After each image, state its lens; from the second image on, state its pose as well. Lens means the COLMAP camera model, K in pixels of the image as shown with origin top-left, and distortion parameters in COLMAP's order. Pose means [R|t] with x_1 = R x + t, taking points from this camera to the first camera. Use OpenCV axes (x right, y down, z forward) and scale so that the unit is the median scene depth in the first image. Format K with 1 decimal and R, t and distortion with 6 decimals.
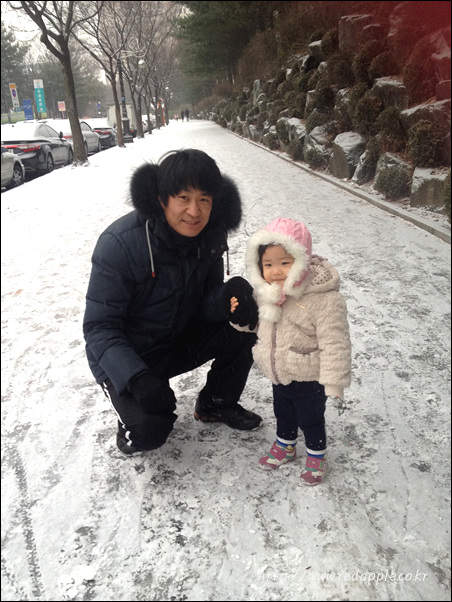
lens RADIAL K [[611.7, 0, 225.6], [0, 611.7, 300.6], [0, 0, 1]] dist [0.194814, 0.000000]
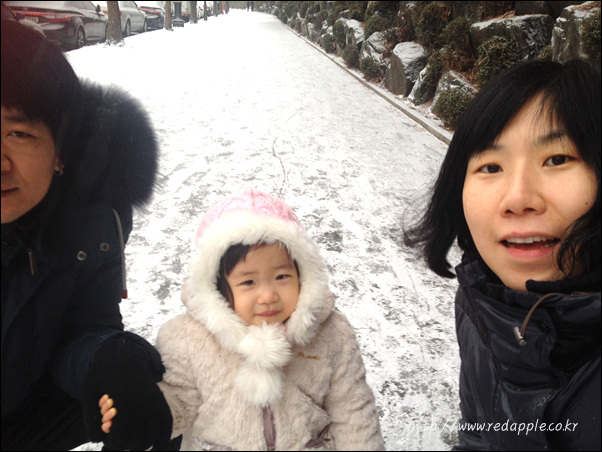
lens RADIAL K [[611.7, 0, 300.3], [0, 611.7, 226.2], [0, 0, 1]] dist [0.194814, 0.000000]
pose [[0.994270, 0.095054, 0.048911, 0.026157], [-0.096956, 0.994559, 0.038110, -0.032012], [-0.045023, -0.042634, 0.998076, 0.123361]]
